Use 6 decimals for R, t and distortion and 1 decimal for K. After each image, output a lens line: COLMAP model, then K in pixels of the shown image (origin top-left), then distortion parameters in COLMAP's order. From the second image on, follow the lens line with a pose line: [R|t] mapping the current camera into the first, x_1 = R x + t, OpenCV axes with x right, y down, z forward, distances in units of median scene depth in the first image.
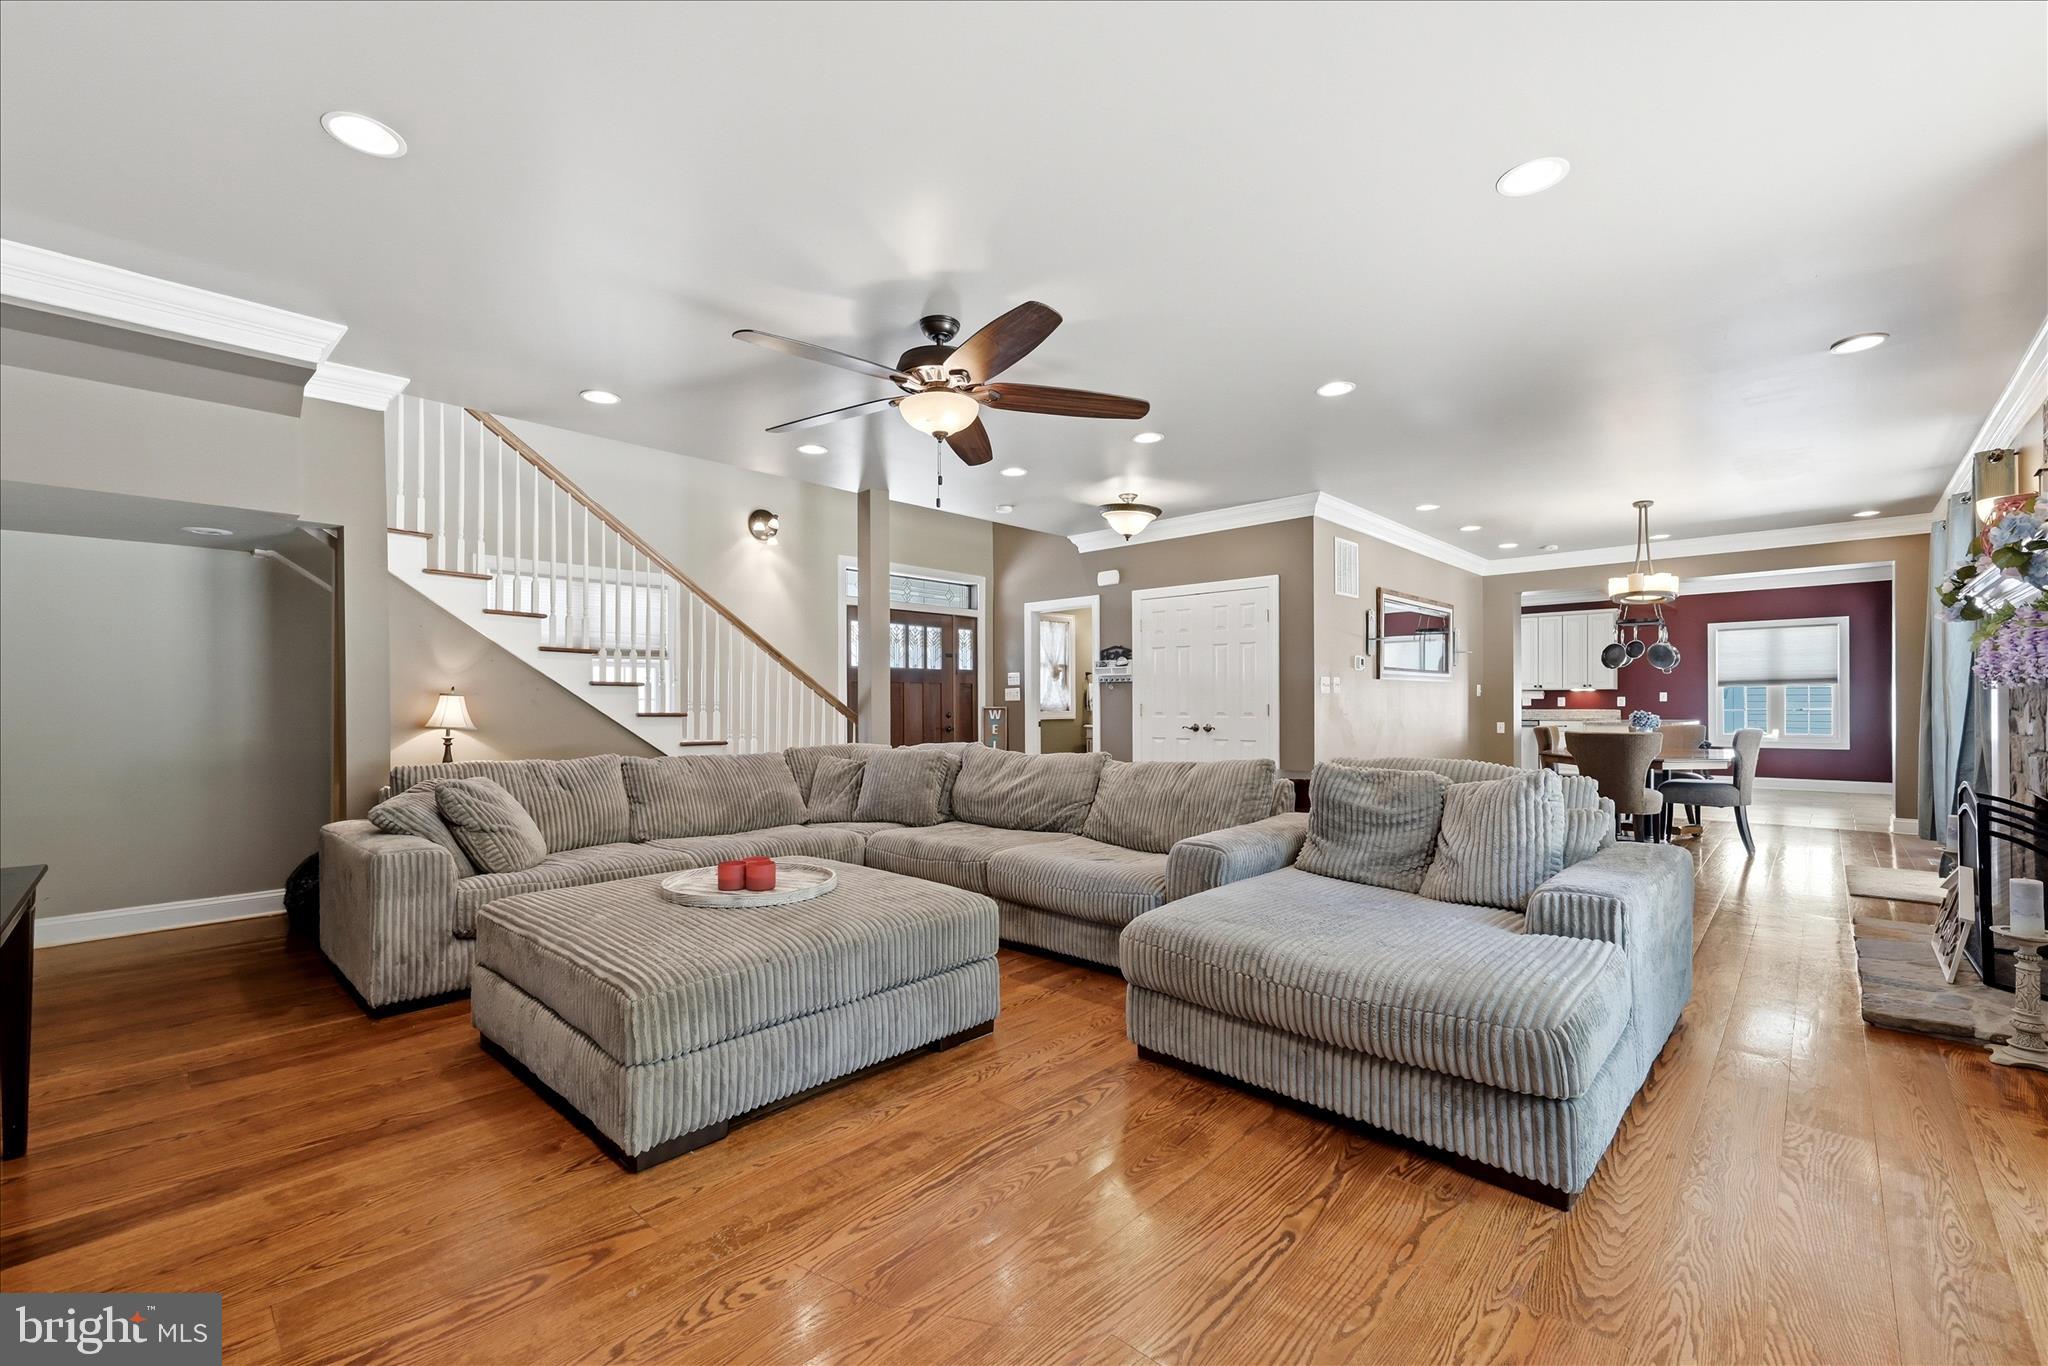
lens RADIAL K [[853.7, 0, 1017.3], [0, 853.7, 696.3], [0, 0, 1]] dist [-0.002068, -0.000270]
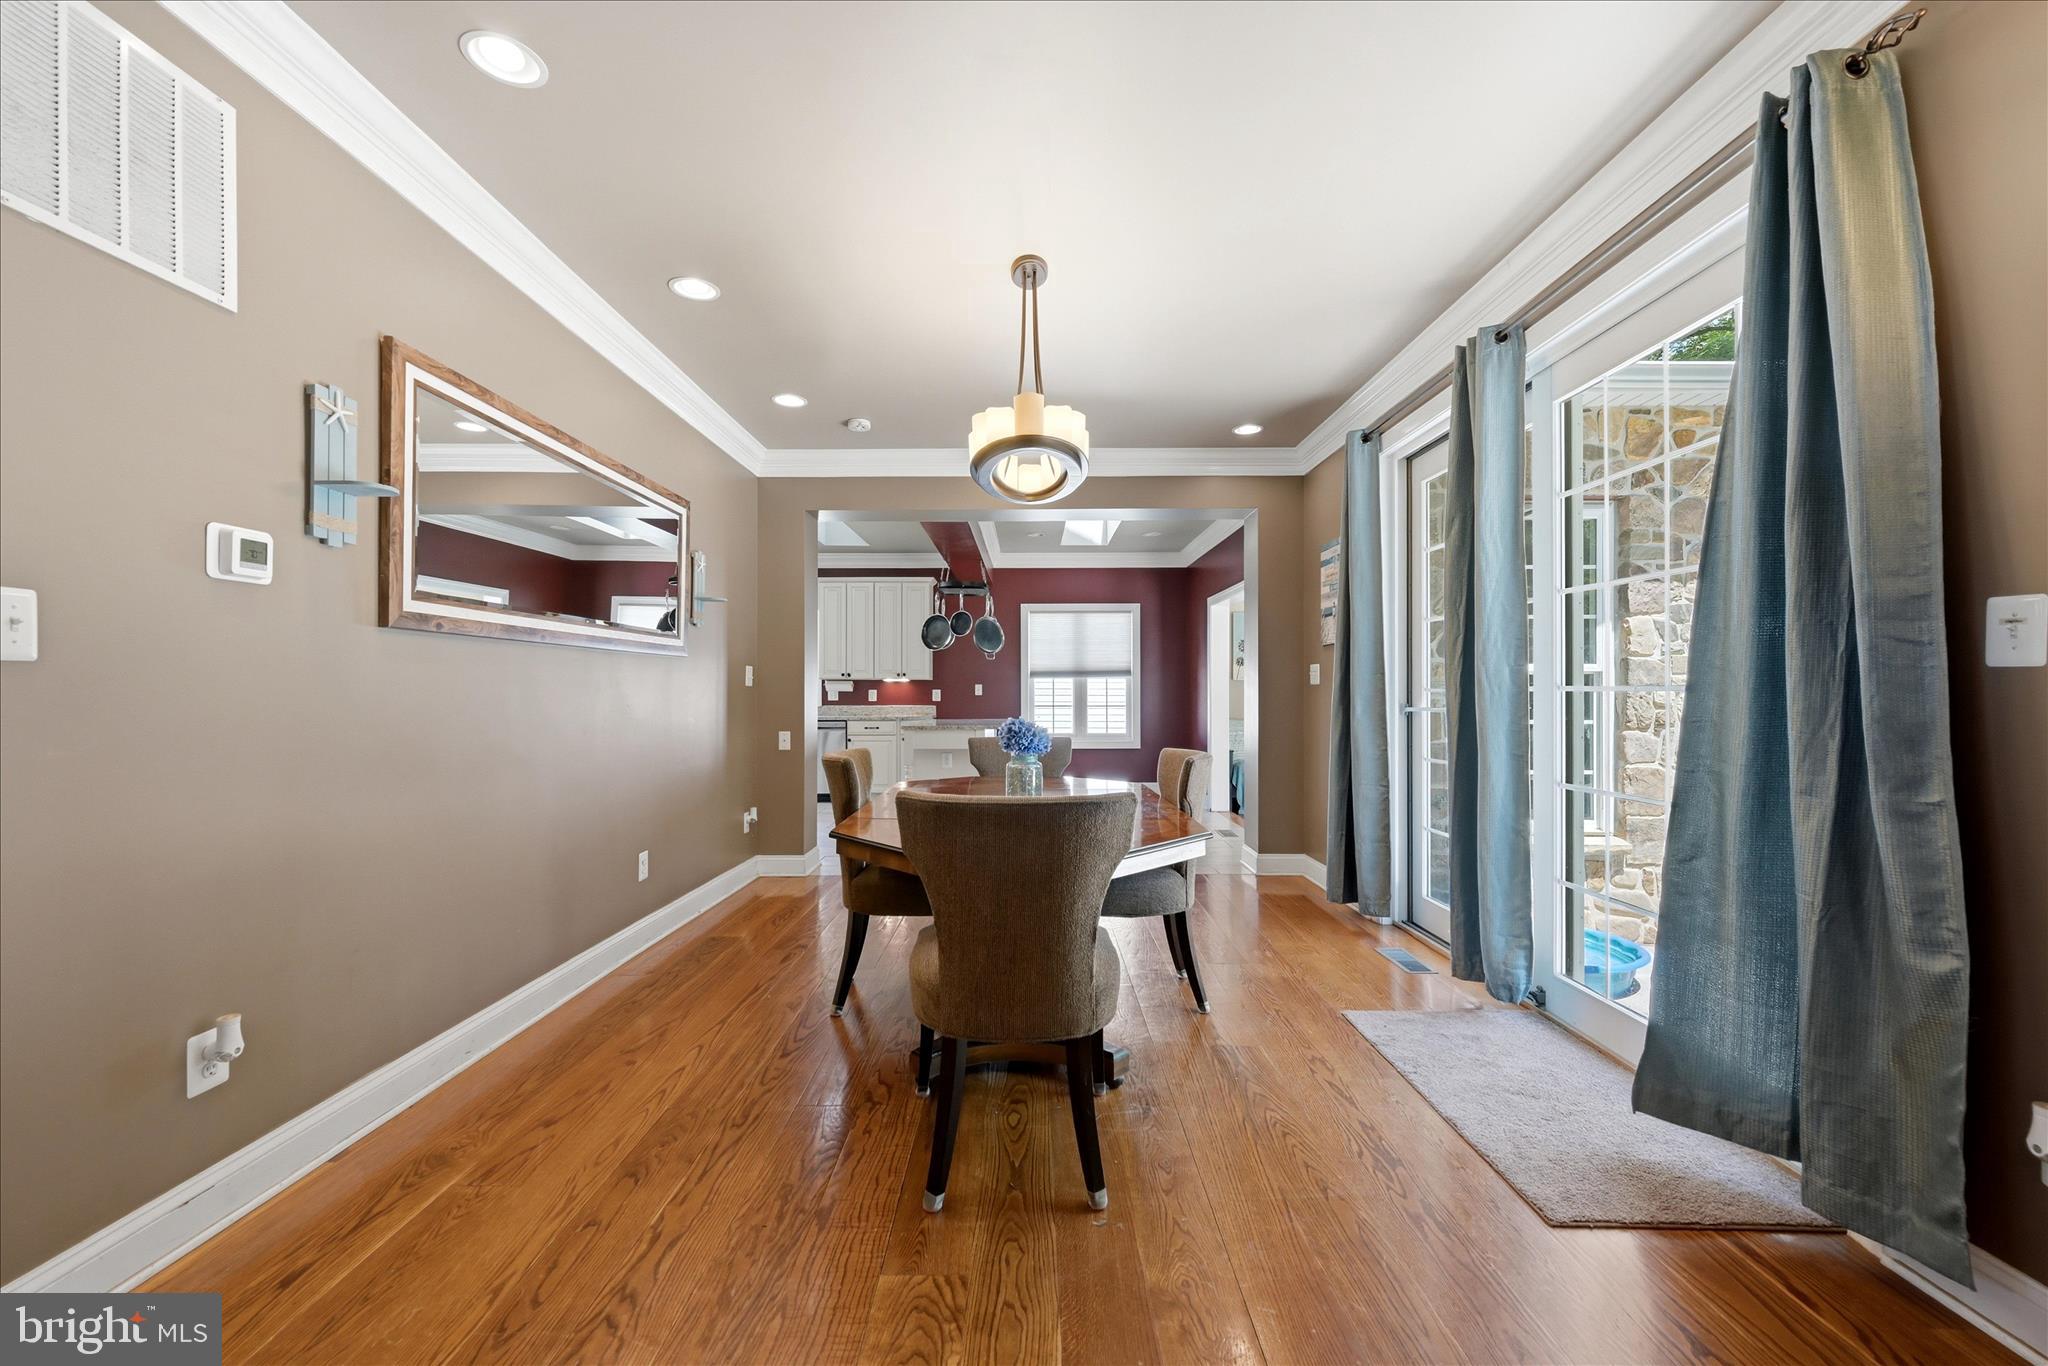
lens RADIAL K [[806.7, 0, 1028.7], [0, 806.7, 687.5], [0, 0, 1]] dist [0.000780, 0.000108]
pose [[0.724254, 0.007809, 0.689489, 0.317623], [-0.006672, 0.999968, -0.004317, 0.001922], [-0.689501, -0.001473, 0.724284, 0.501687]]
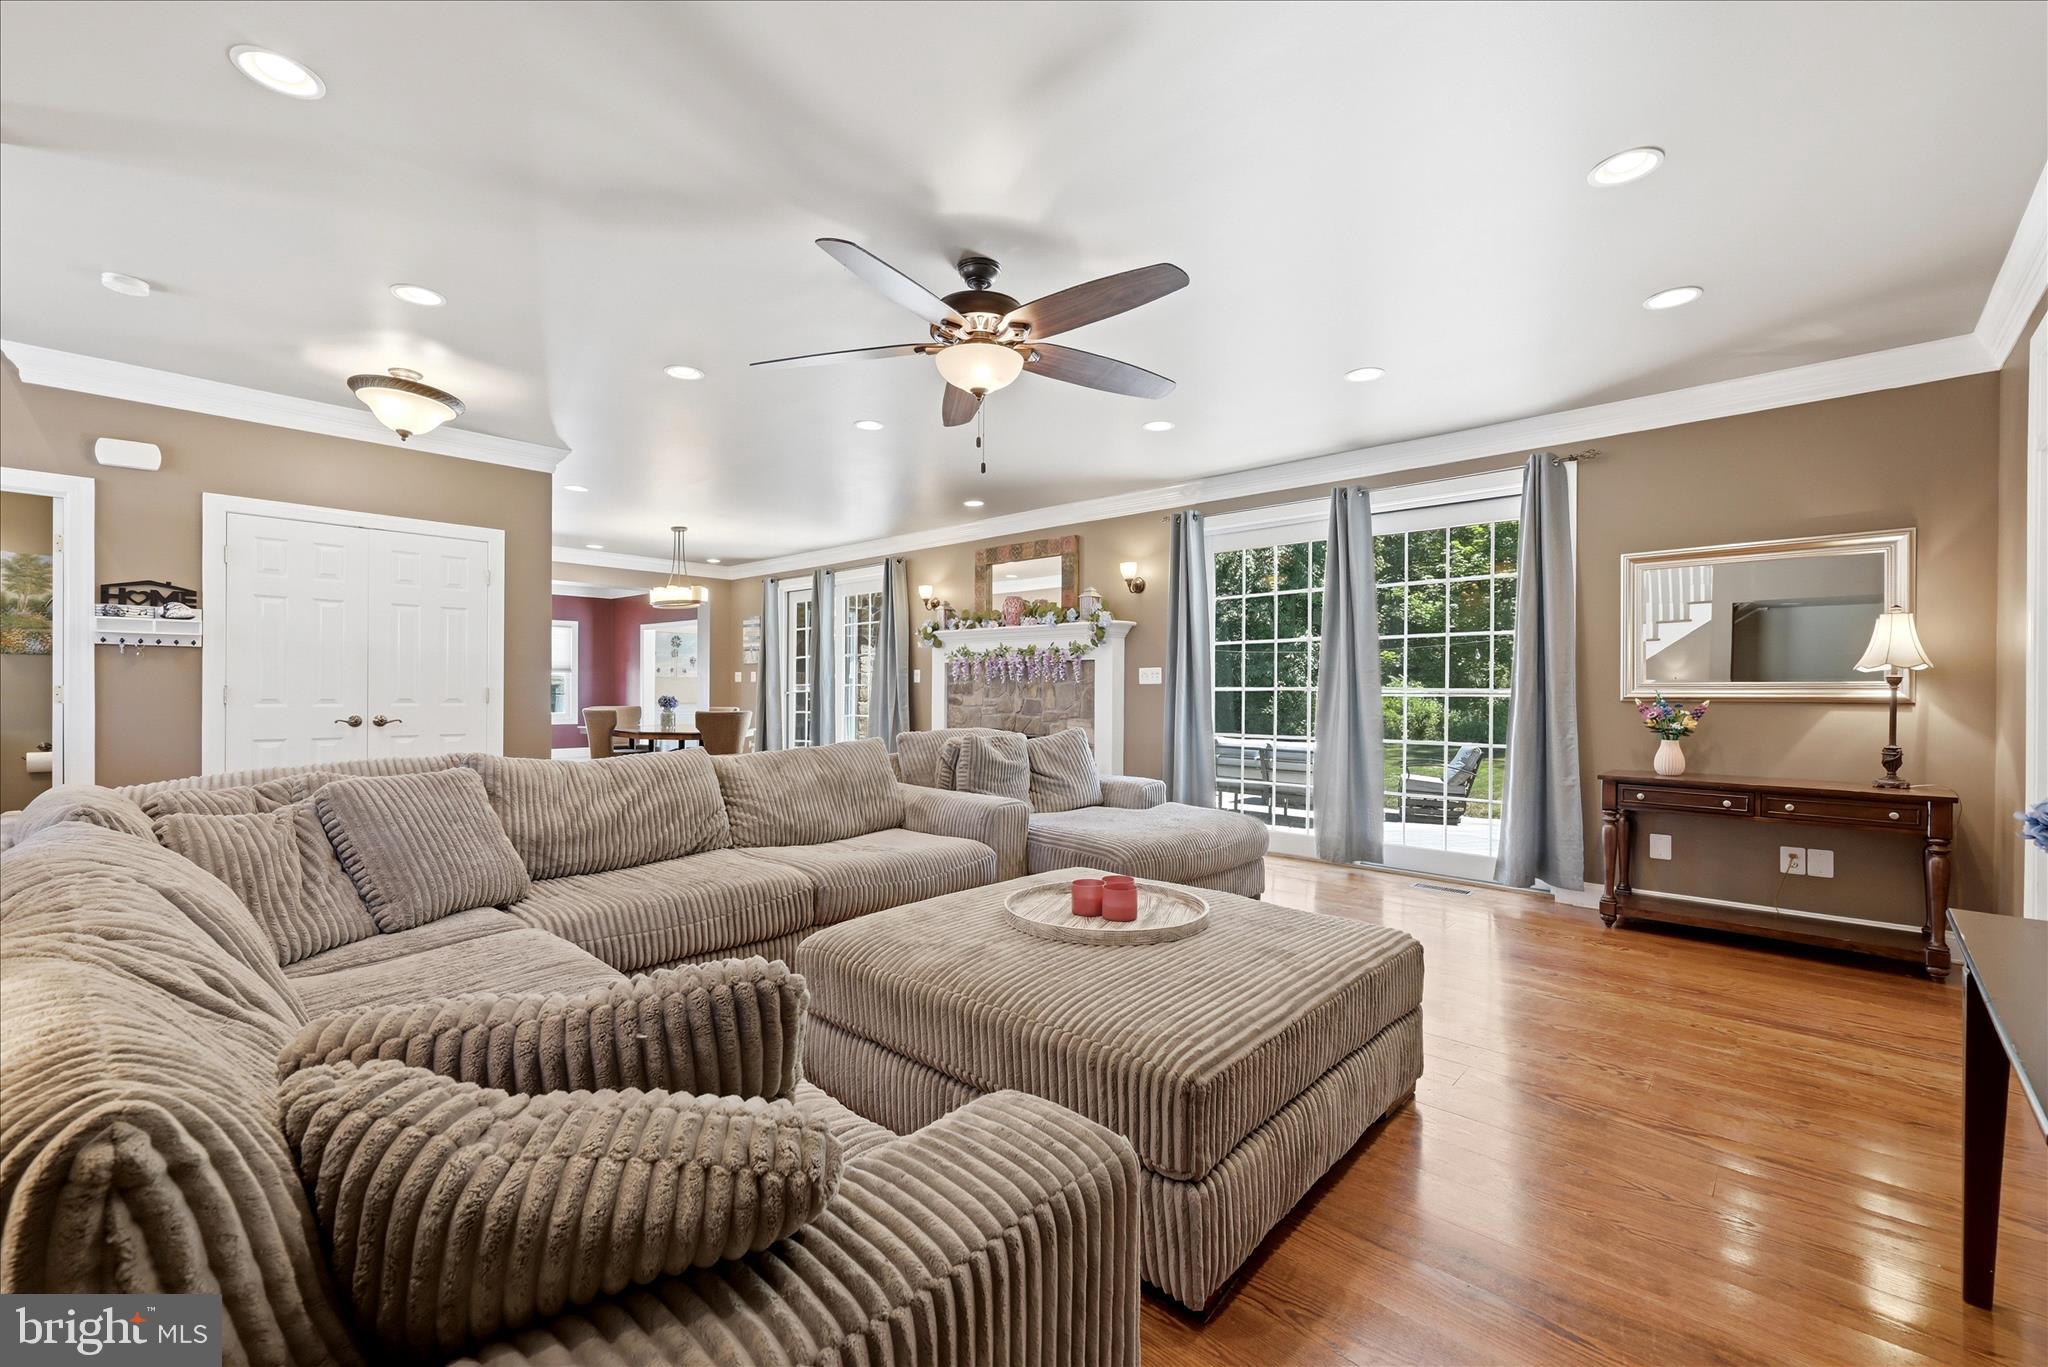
lens RADIAL K [[831.3, 0, 1037.9], [0, 831.3, 692.8], [0, 0, 1]] dist [-0.000059, 0.000047]
pose [[-0.035373, -0.002579, 0.999371, -0.379808], [-0.010493, 0.999943, 0.002209, 0.005199], [-0.999319, -0.010408, -0.035398, 0.376581]]
